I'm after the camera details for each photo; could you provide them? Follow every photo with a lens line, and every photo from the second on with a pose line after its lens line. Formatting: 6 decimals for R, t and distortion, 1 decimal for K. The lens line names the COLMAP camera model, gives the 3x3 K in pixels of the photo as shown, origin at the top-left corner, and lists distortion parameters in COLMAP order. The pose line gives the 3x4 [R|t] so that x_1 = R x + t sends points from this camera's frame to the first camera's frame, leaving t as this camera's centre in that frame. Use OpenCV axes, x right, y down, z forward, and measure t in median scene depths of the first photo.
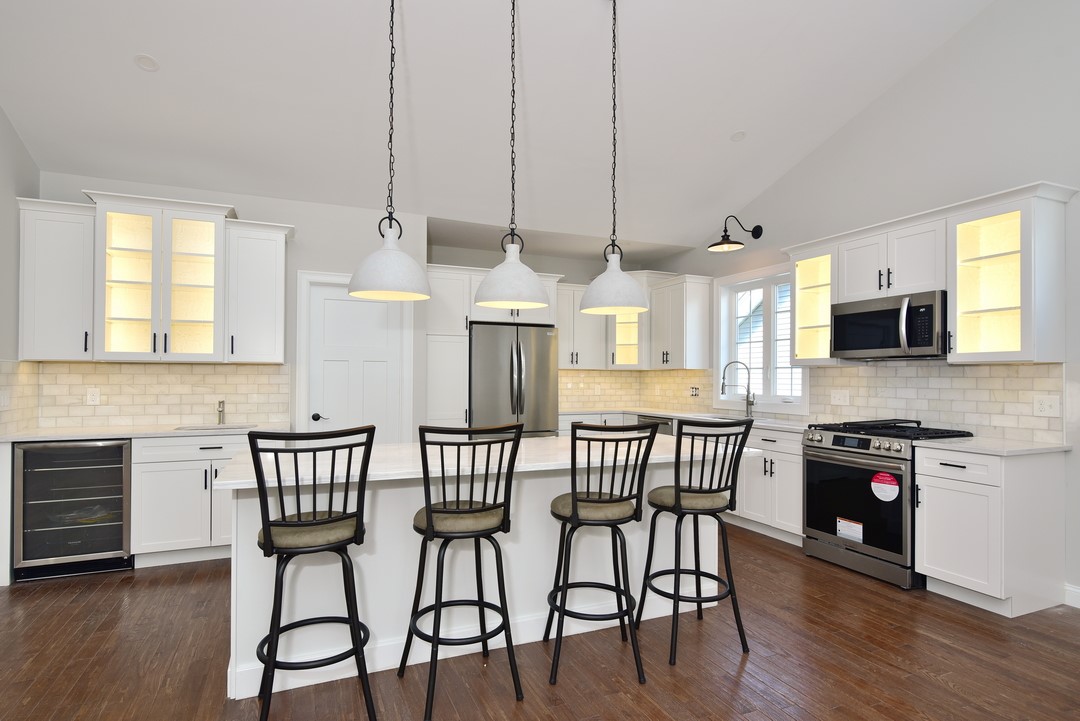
lens RADIAL K [[560.8, 0, 540.2], [0, 560.8, 371.6], [0, 0, 1]] dist [0.002386, 0.000337]
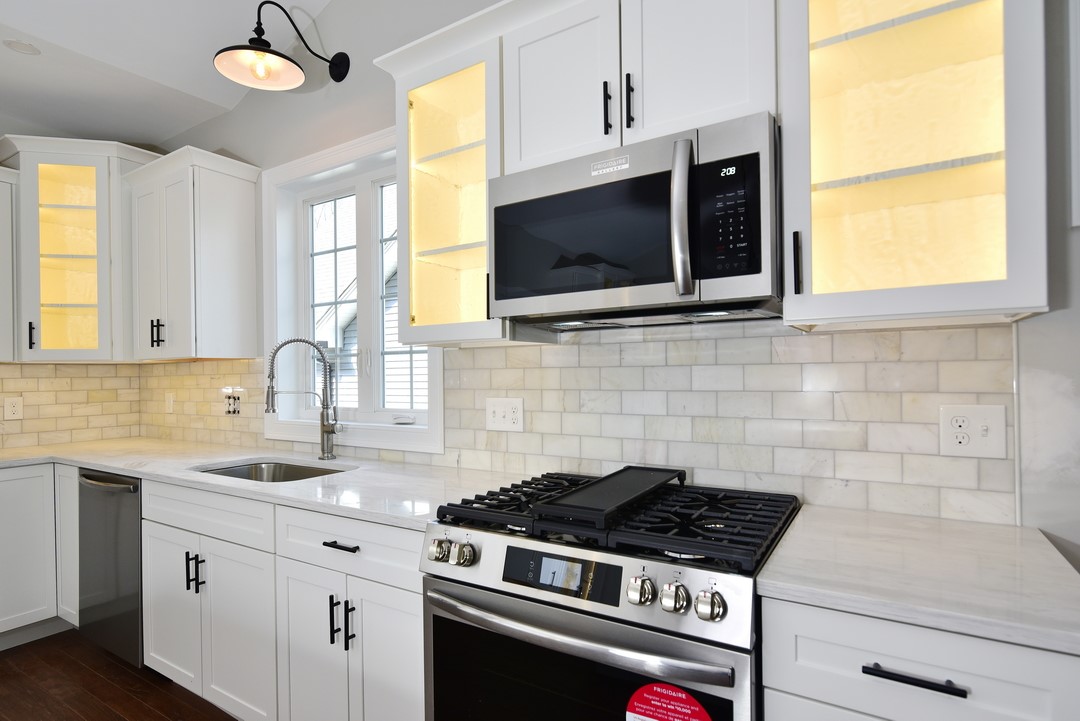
lens RADIAL K [[560.8, 0, 540.2], [0, 560.8, 371.6], [0, 0, 1]] dist [0.002386, 0.000337]
pose [[0.822921, -0.016224, 0.567923, 0.334848], [0.013275, 0.999868, 0.009327, 0.008818], [-0.568000, -0.000136, 0.823028, 0.679800]]
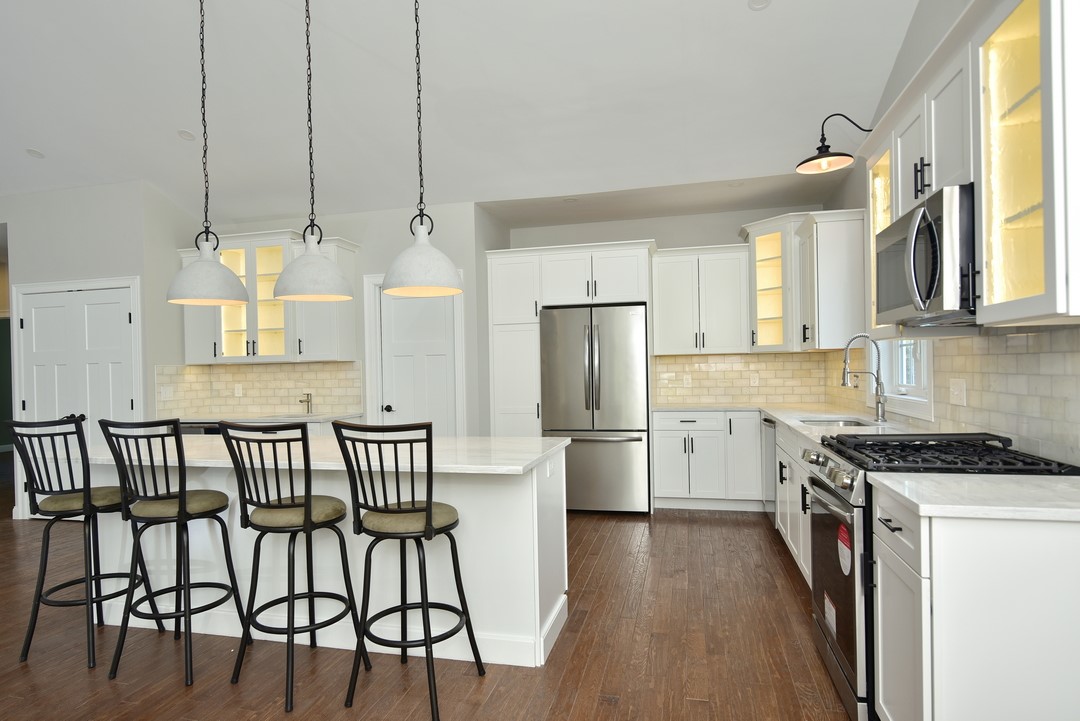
lens RADIAL K [[613.5, 0, 535.1], [0, 613.5, 369.0], [0, 0, 1]] dist [-0.001251, -0.000409]
pose [[0.798472, -0.020589, -0.601680, 0.632656], [0.030692, 0.999508, 0.006528, 0.006232], [0.601250, -0.023679, 0.798710, 0.268773]]
